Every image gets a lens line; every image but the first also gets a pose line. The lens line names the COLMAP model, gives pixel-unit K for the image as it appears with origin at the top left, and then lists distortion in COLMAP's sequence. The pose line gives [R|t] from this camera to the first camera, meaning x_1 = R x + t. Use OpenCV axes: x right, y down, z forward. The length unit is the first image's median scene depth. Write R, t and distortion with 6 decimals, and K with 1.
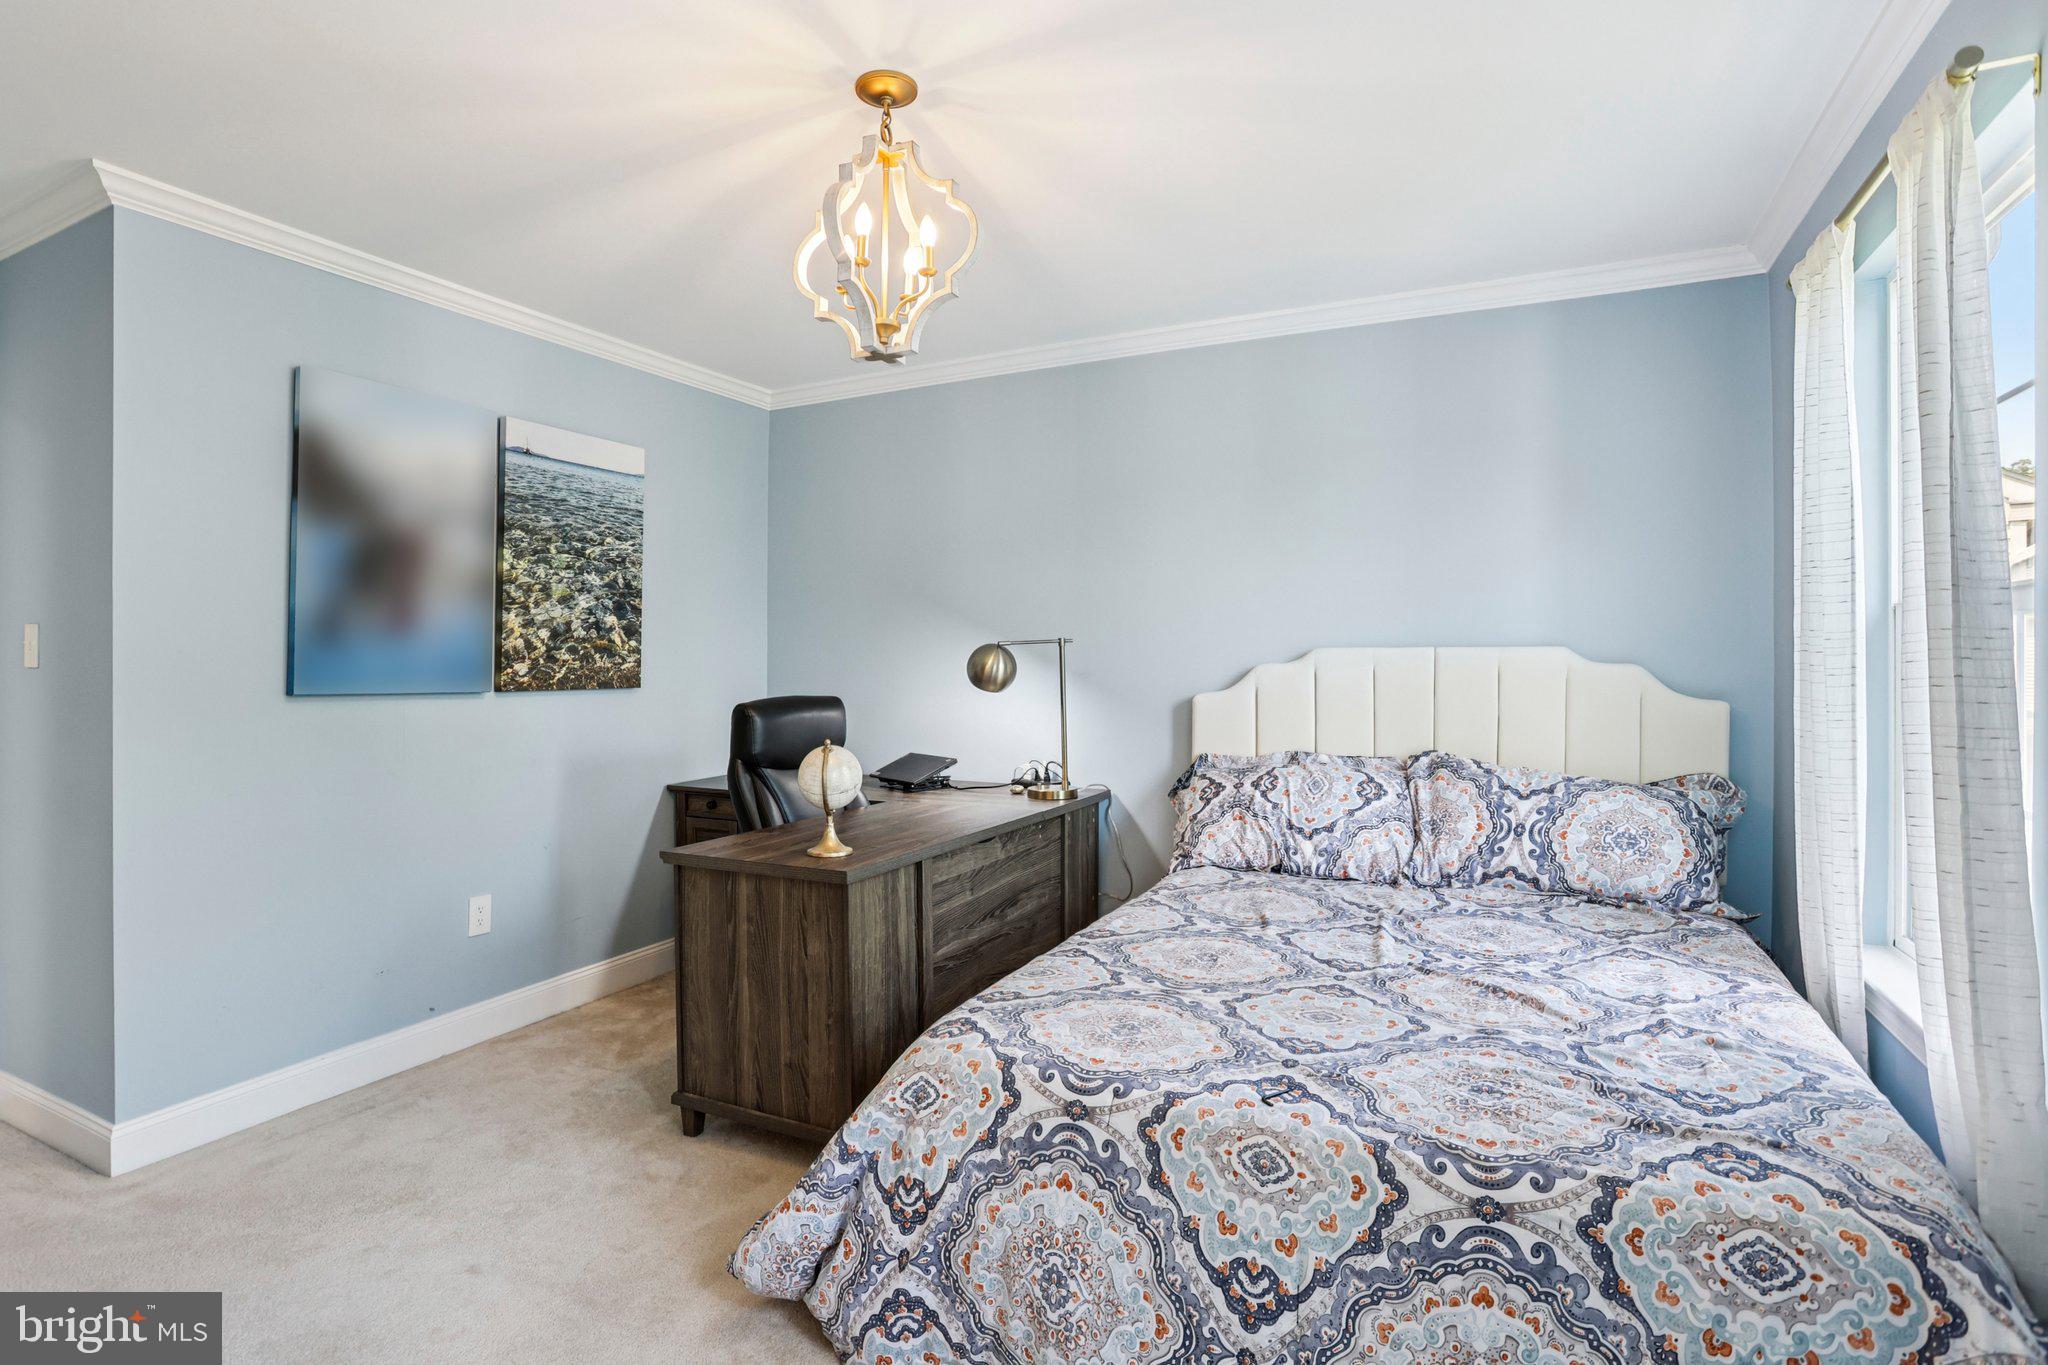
lens RADIAL K [[1022.6, 0, 1008.1], [0, 1022.6, 672.8], [0, 0, 1]] dist [-0.064814, 0.021945]
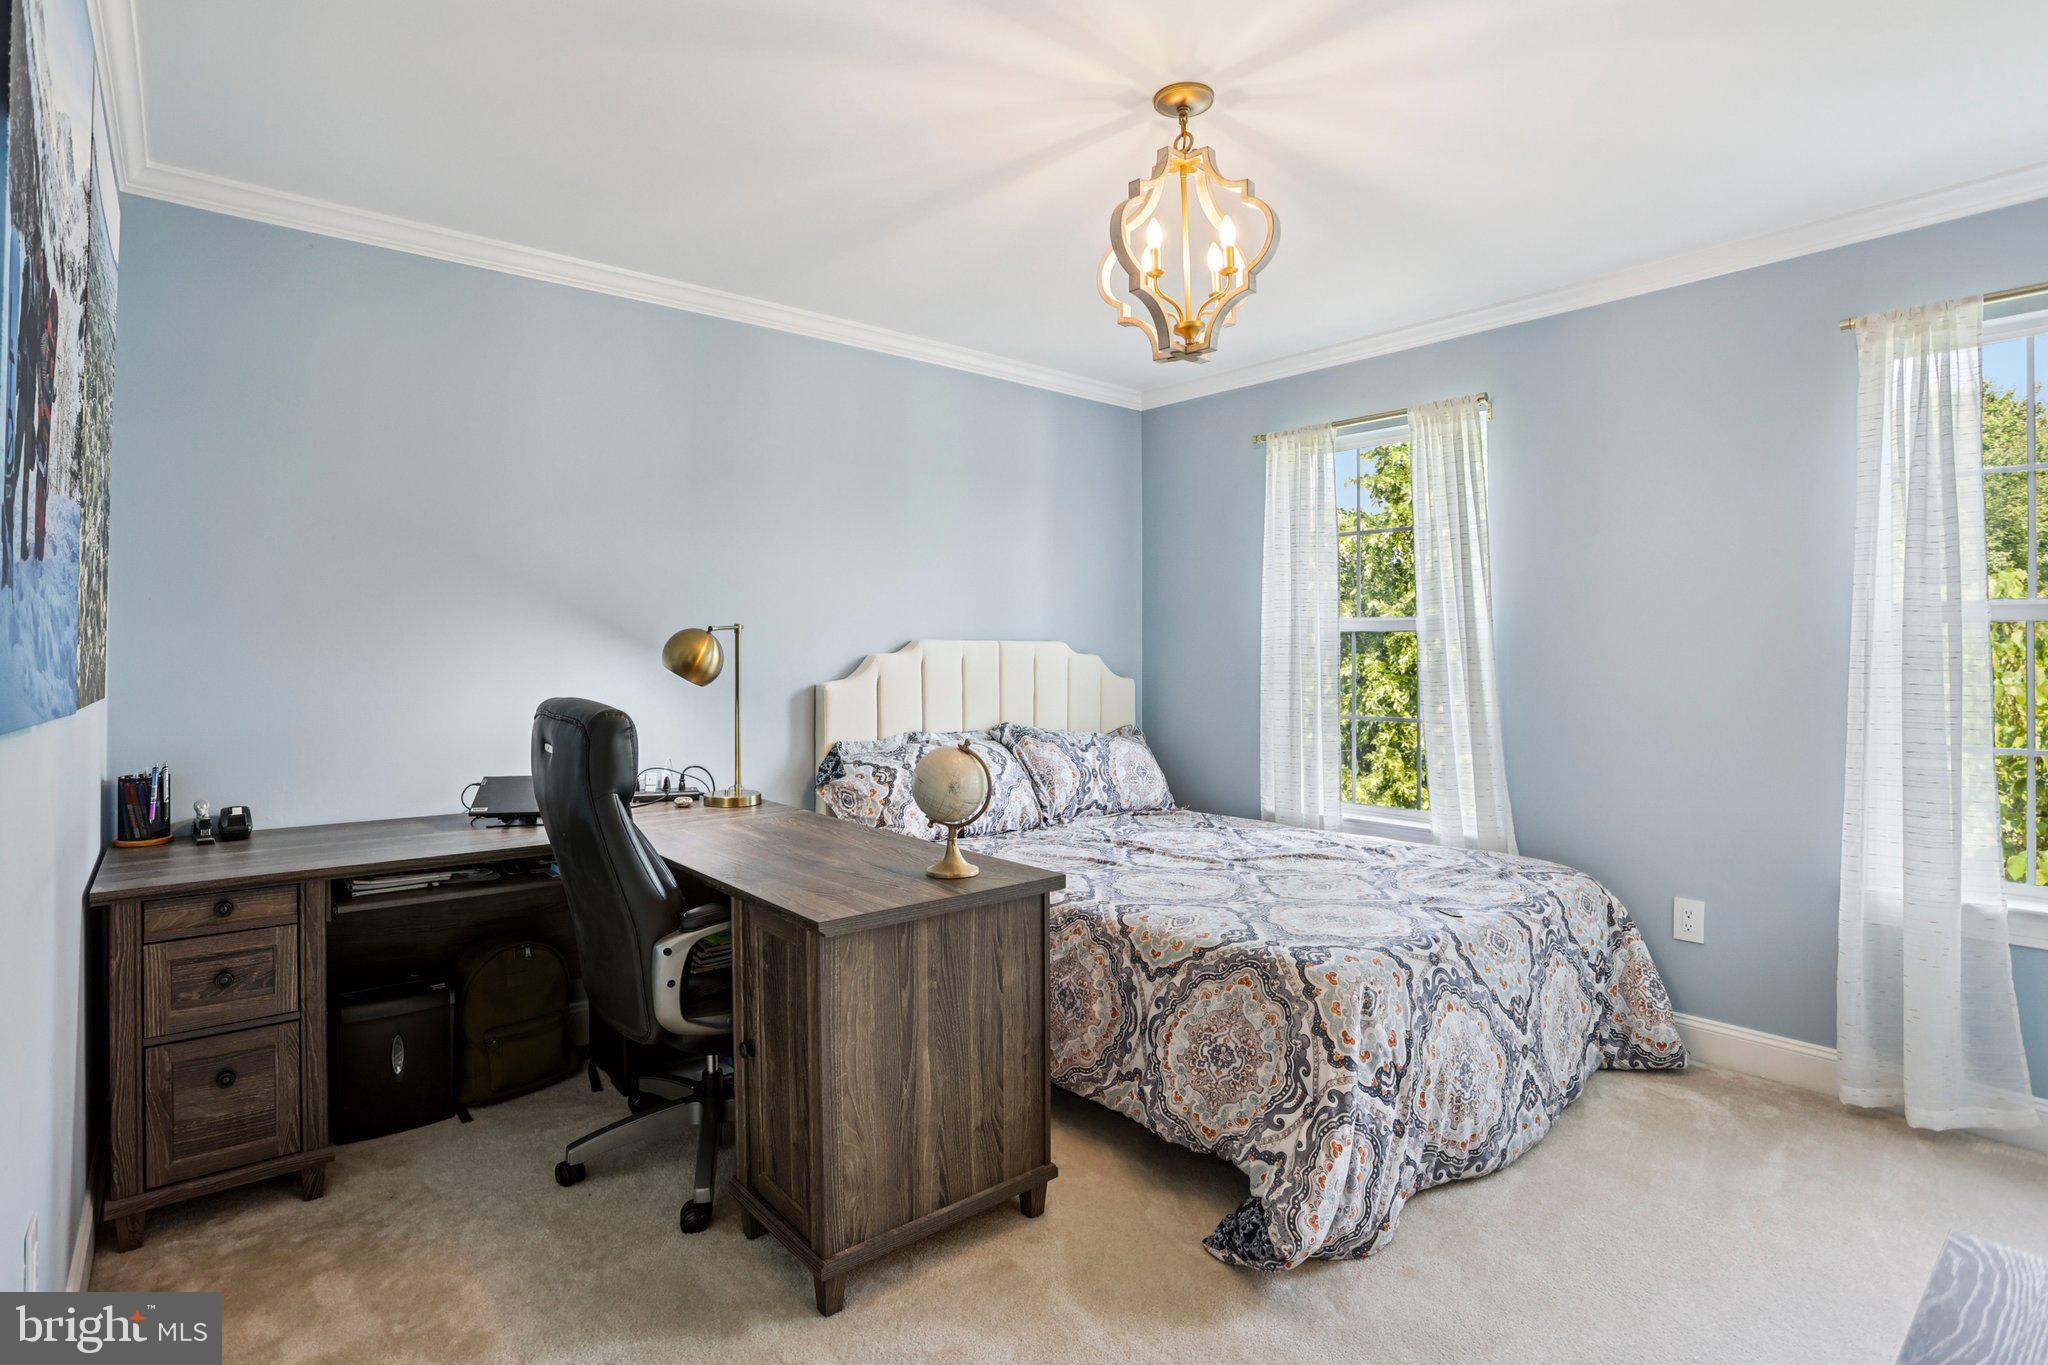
lens RADIAL K [[1022.6, 0, 1010.4], [0, 1022.6, 665.4], [0, 0, 1]] dist [-0.064814, 0.021945]
pose [[0.391591, -0.006388, 0.920117, -0.953770], [0.006629, 0.999970, 0.004121, 0.000518], [-0.920115, 0.004486, 0.391622, 0.630970]]
